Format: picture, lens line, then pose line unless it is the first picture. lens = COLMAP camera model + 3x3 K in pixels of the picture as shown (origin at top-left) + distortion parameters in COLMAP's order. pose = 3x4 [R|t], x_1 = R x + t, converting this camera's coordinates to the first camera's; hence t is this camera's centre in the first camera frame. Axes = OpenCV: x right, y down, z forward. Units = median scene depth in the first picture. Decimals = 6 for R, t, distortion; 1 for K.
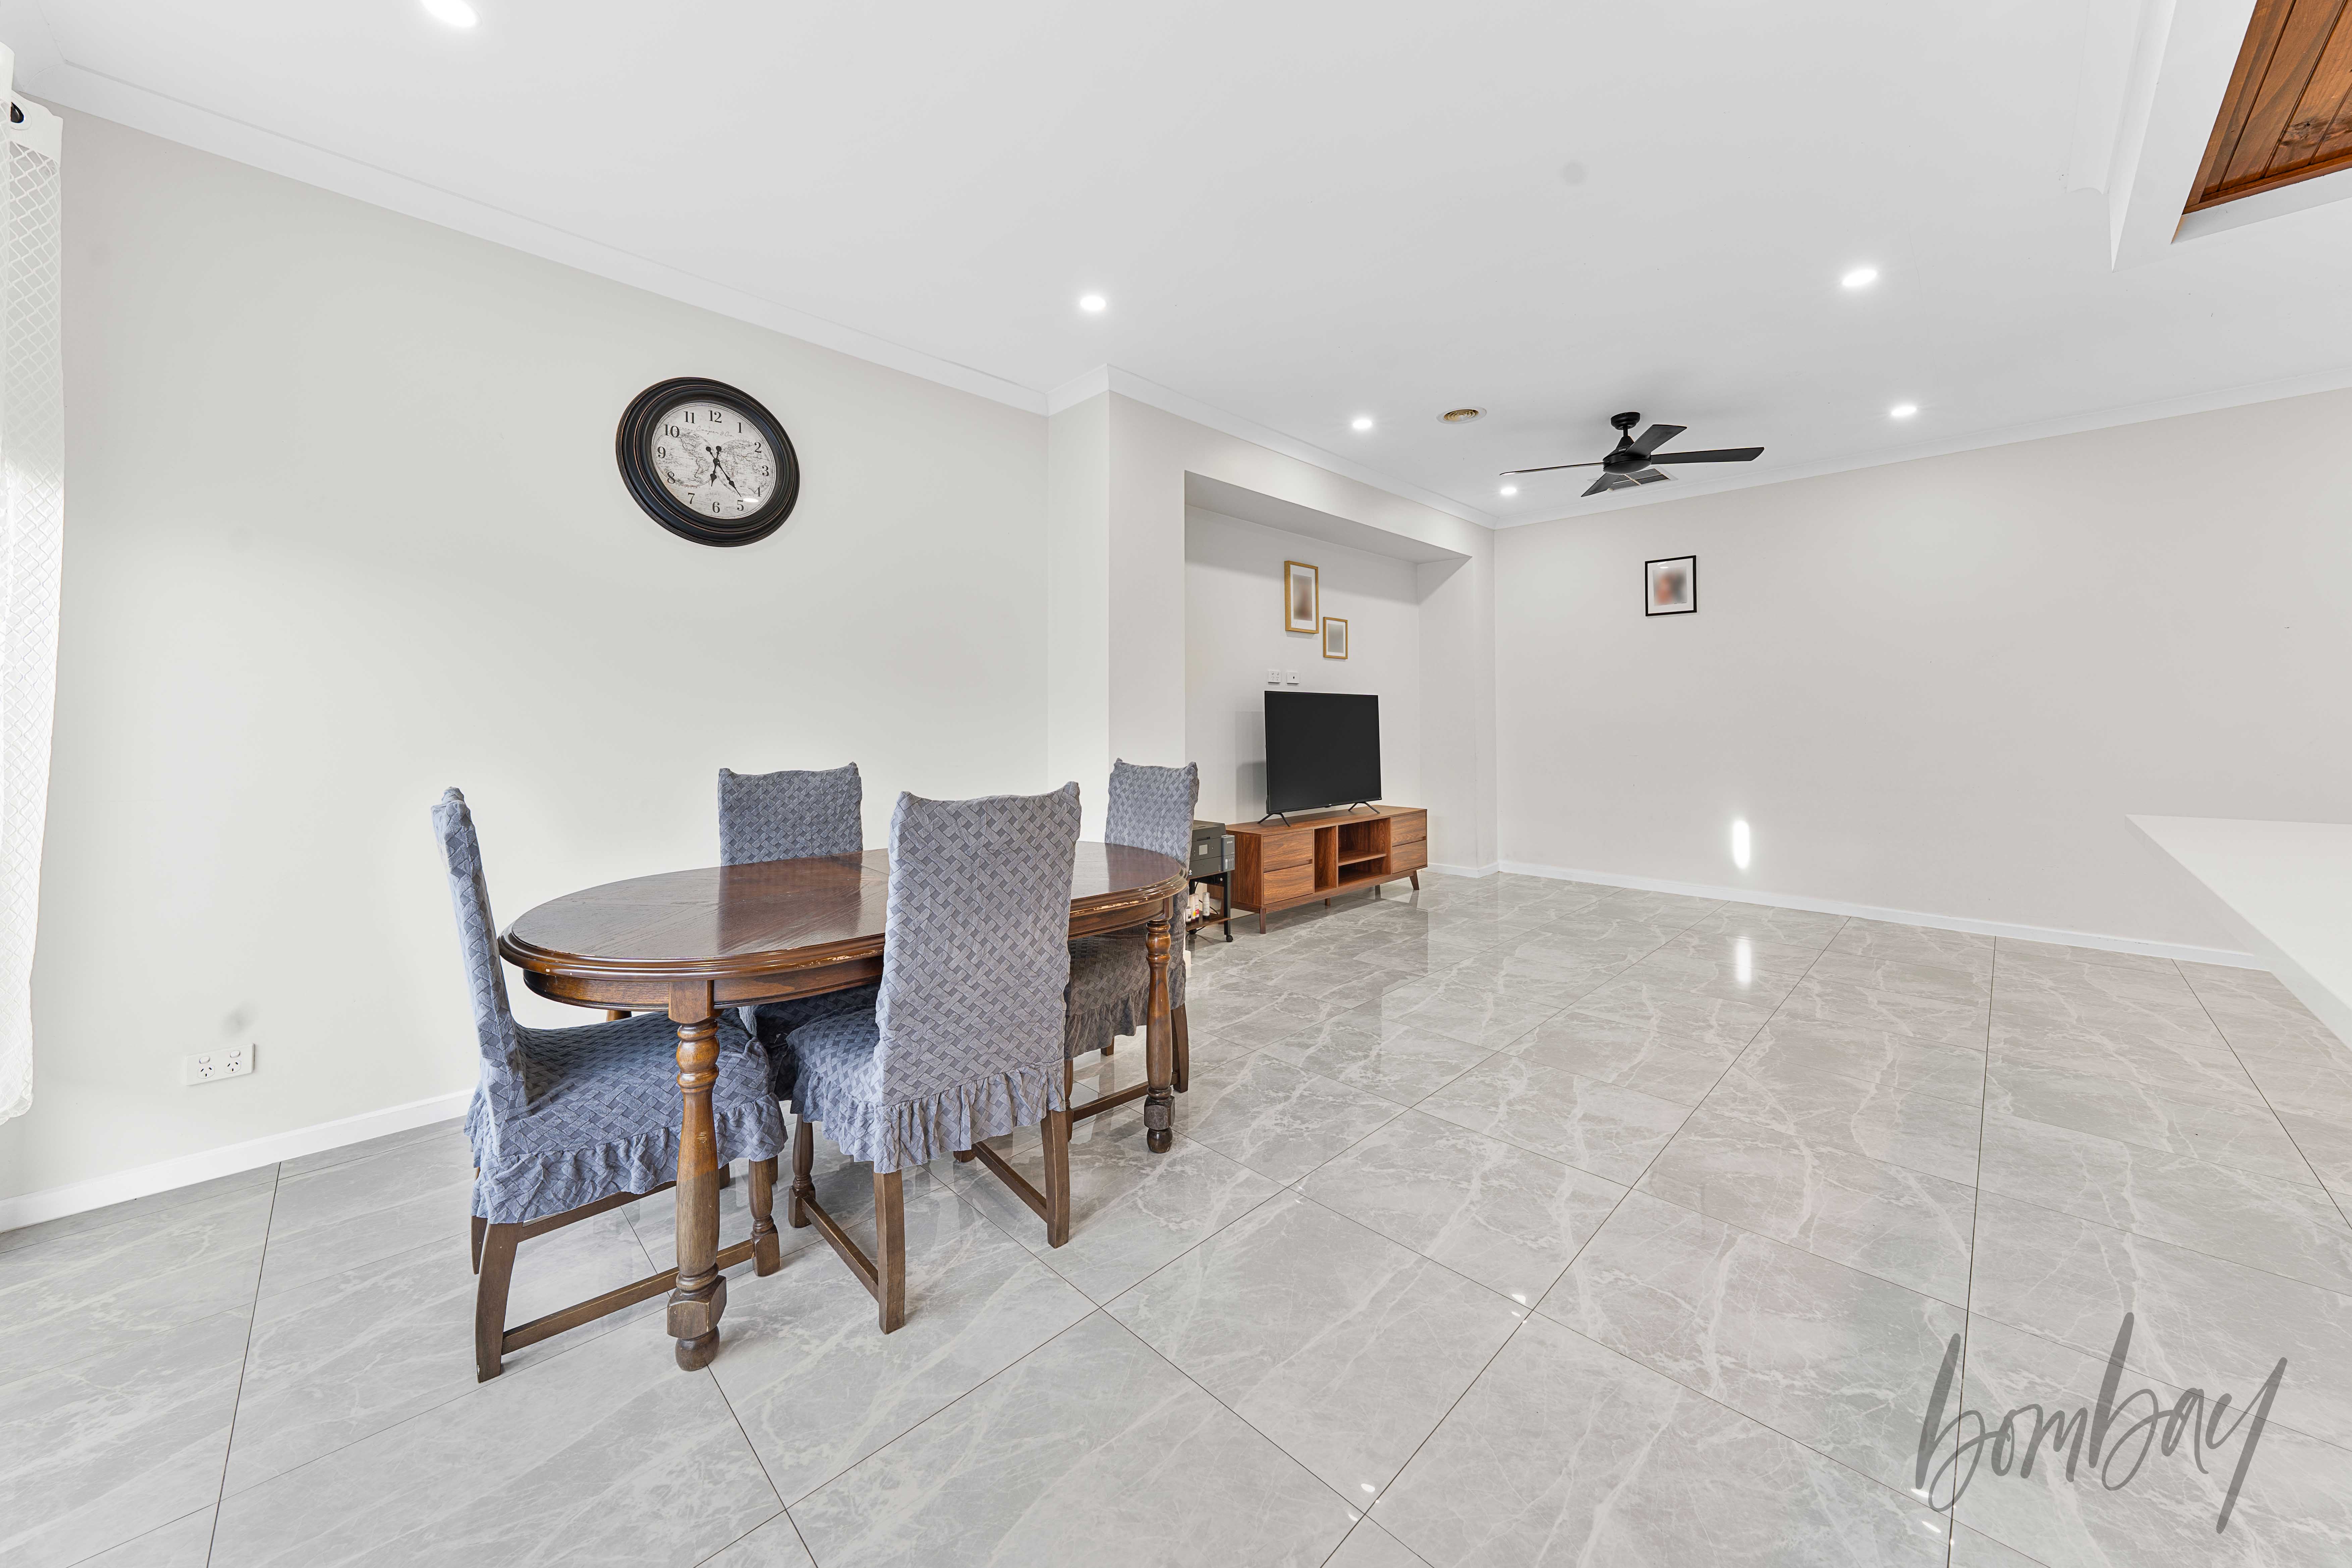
lens RADIAL K [[831.2, 0, 1164.9], [0, 831.2, 702.1], [0, 0, 1]] dist [-0.000976, -0.000167]
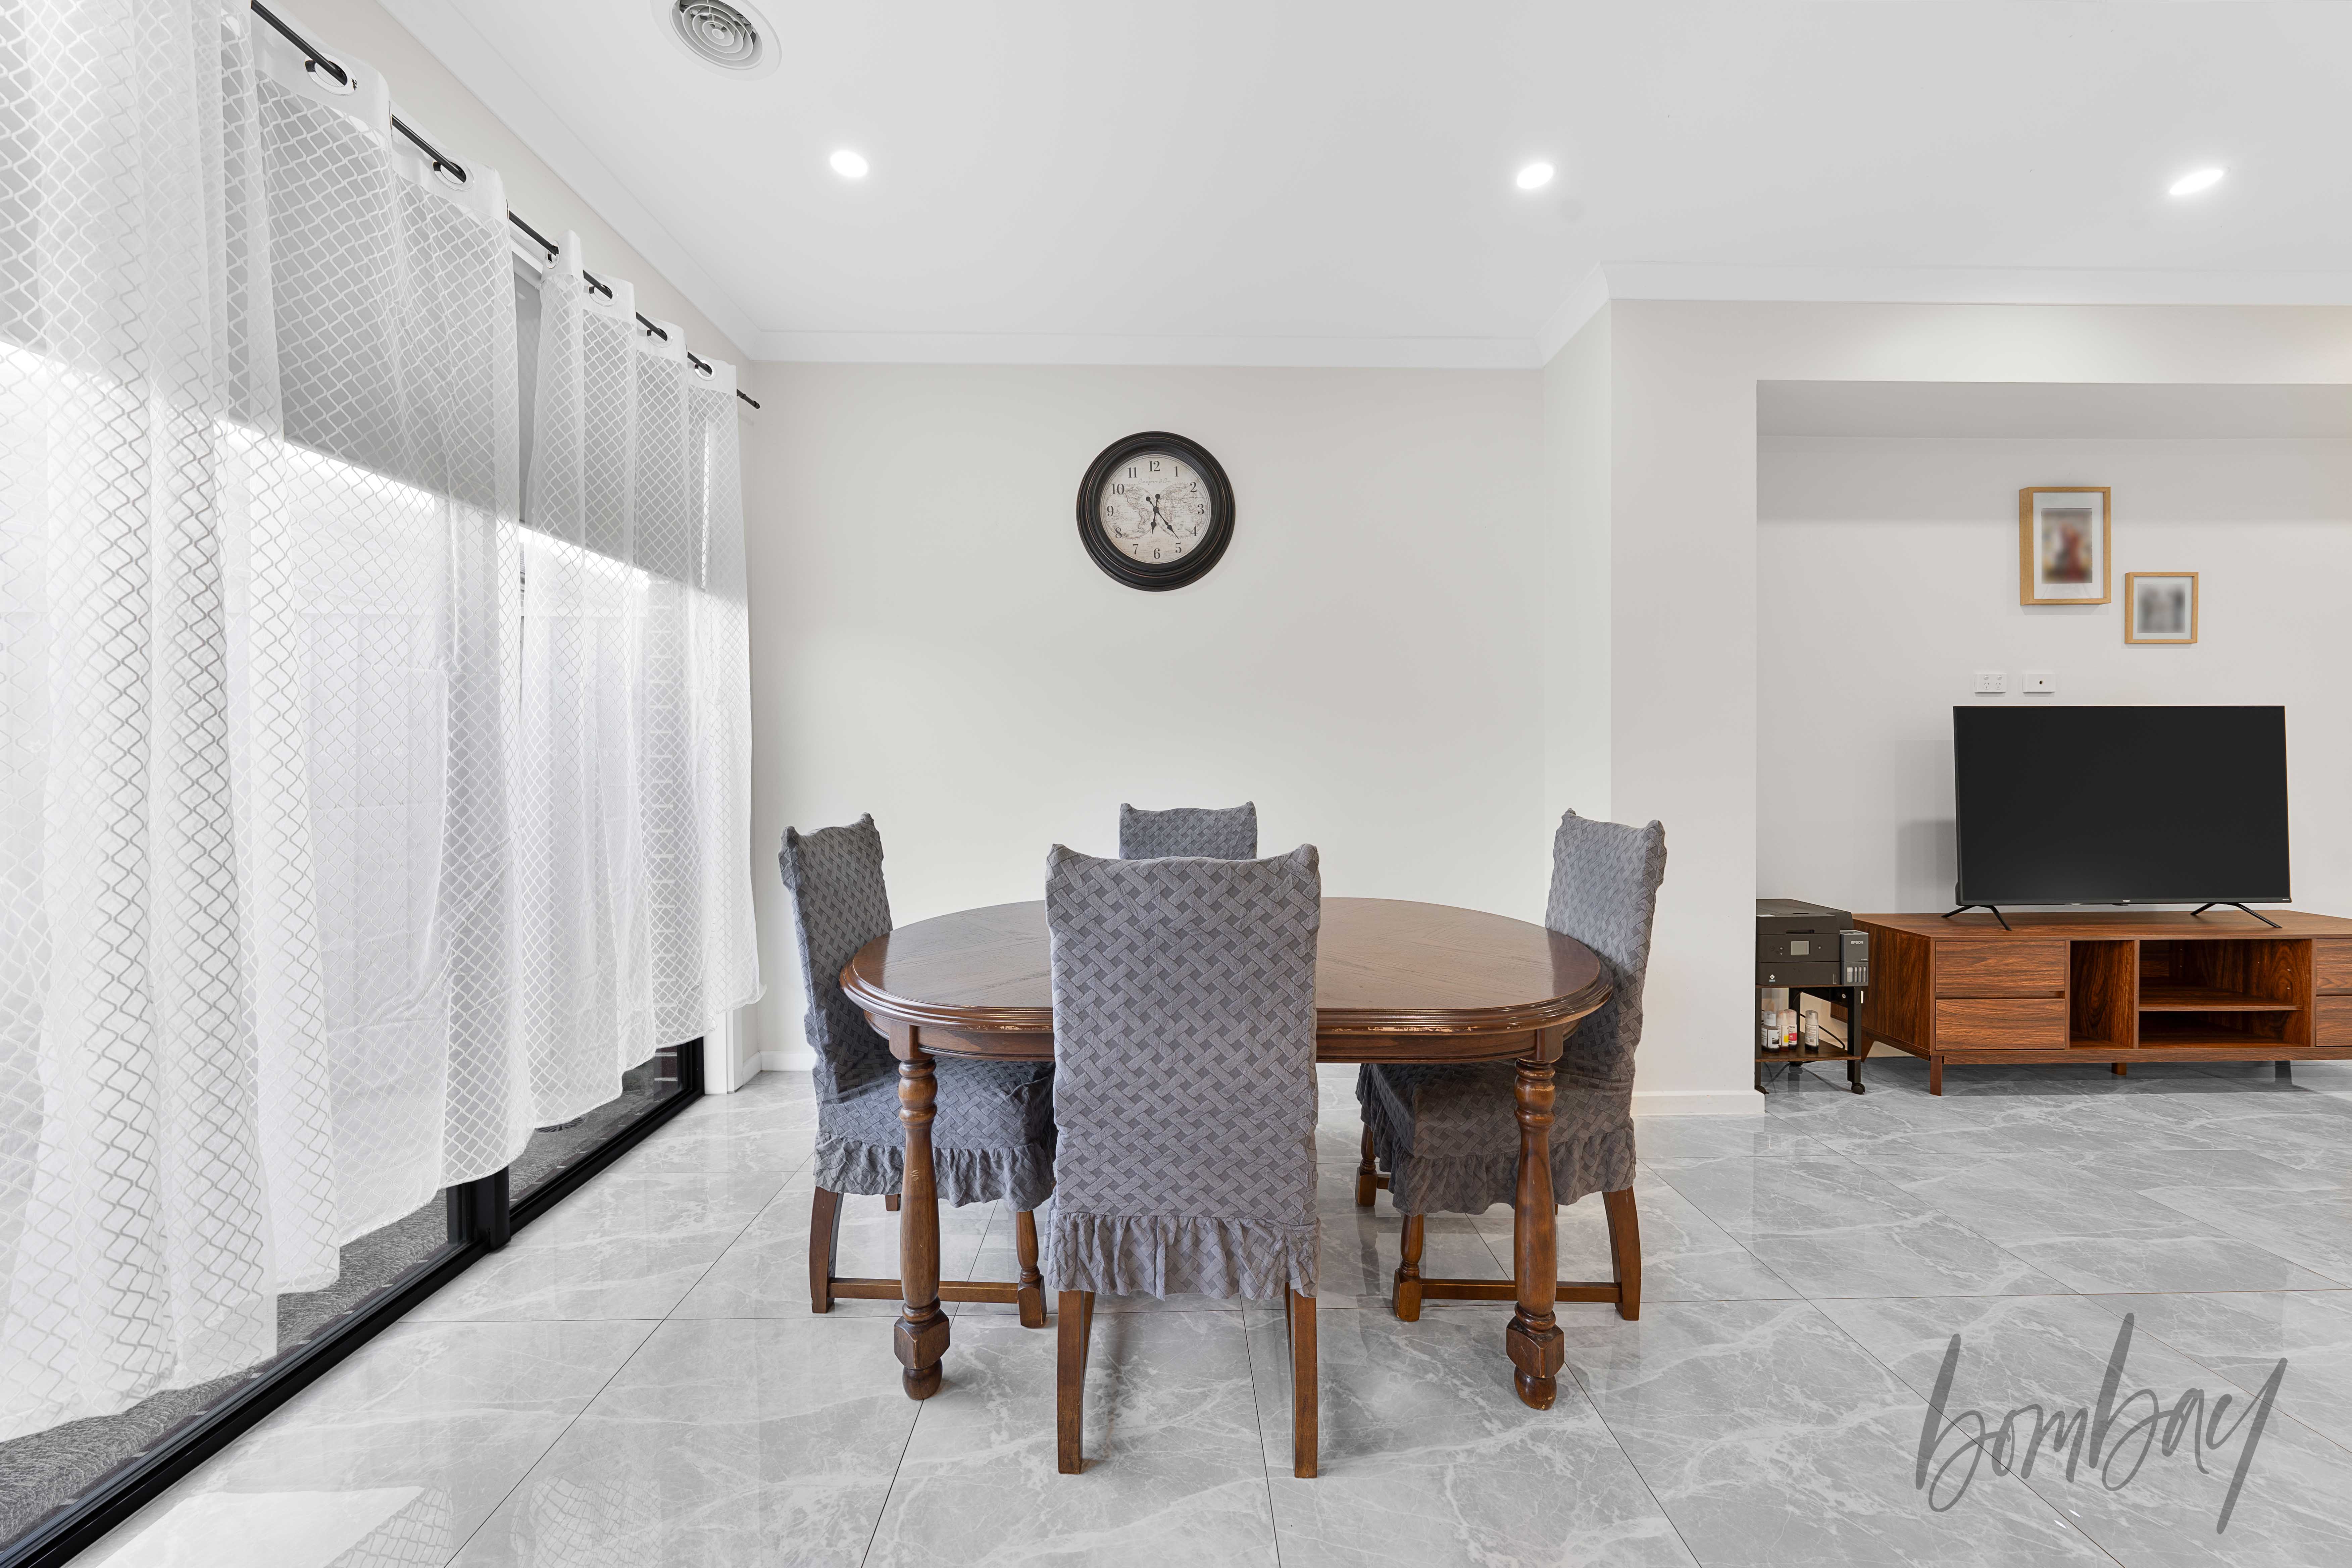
lens RADIAL K [[800.1, 0, 1172.6], [0, 800.1, 766.5], [0, 0, 1]] dist [-0.007638, 0.001833]
pose [[0.727687, 0.005821, -0.685884, 0.187527], [0.018718, 0.999423, 0.028340, 0.006481], [0.685654, -0.033462, 0.727158, 0.305983]]
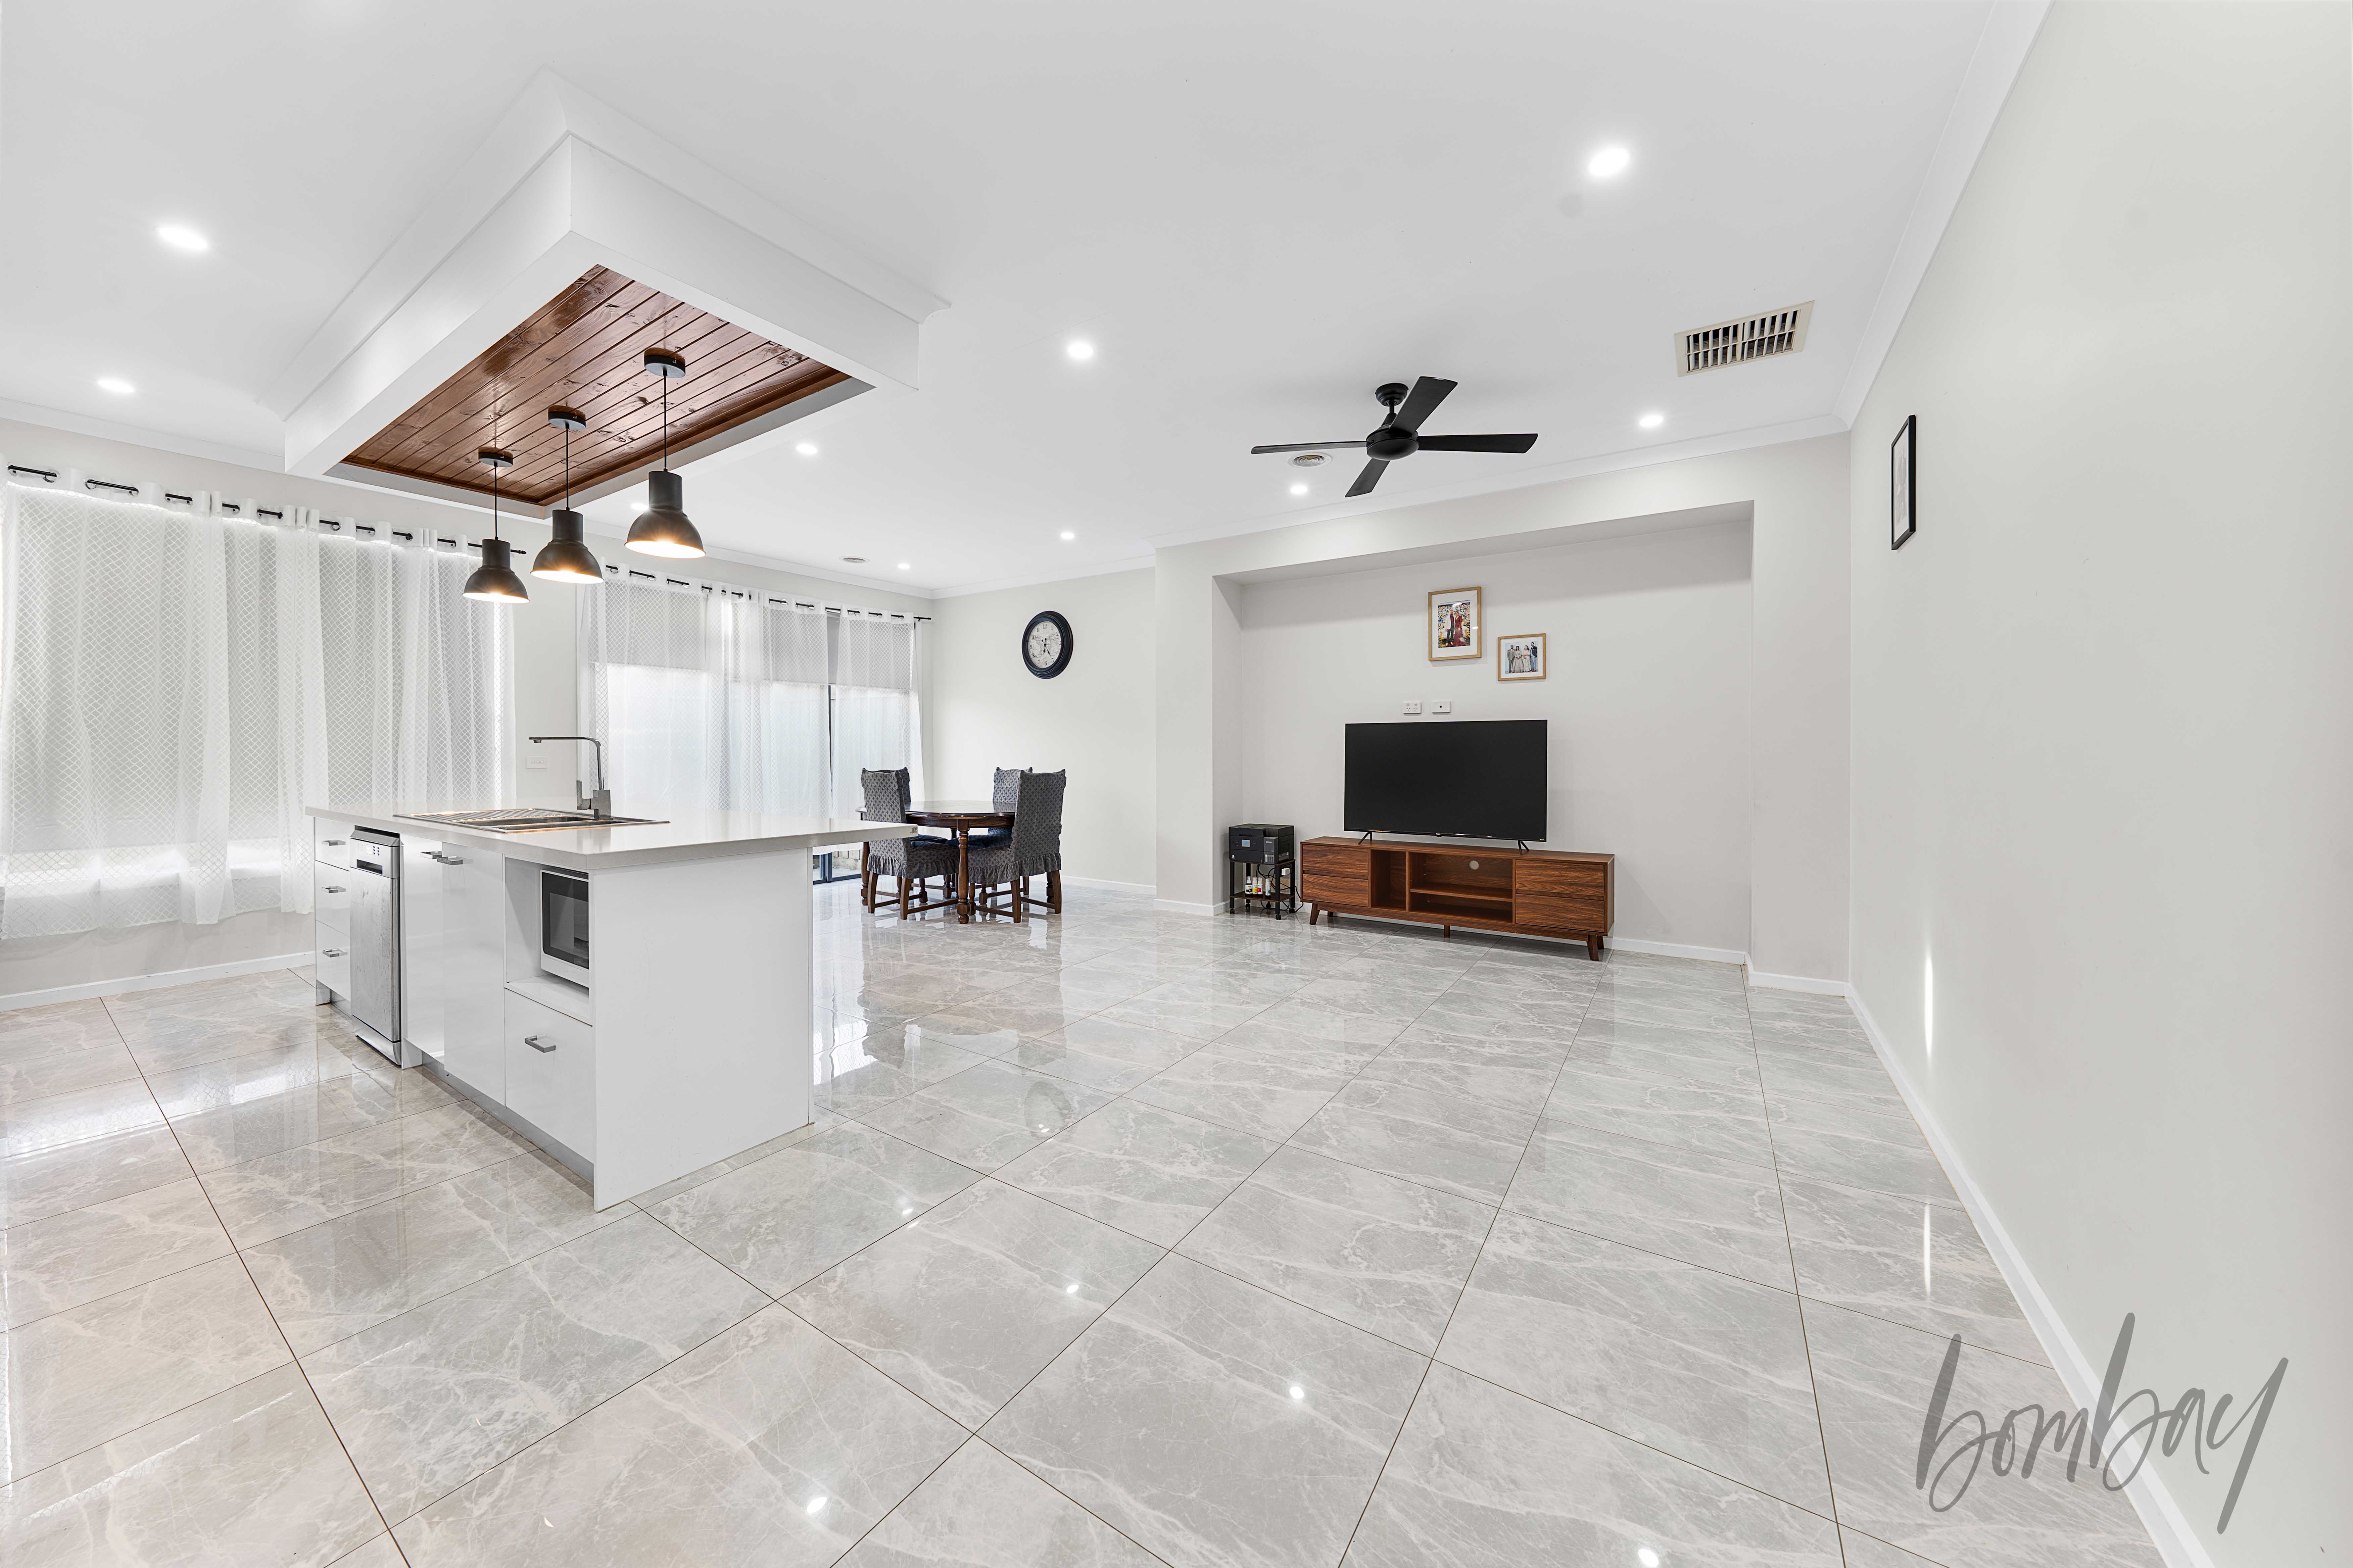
lens RADIAL K [[800.4, 0, 1173.1], [0, 800.4, 766.5], [0, 0, 1]] dist [-0.007638, 0.001833]
pose [[0.212785, 0.017659, -0.976939, 2.086566], [0.020761, 0.999529, 0.022589, 0.028756], [0.976878, -0.025089, 0.212318, 0.962736]]
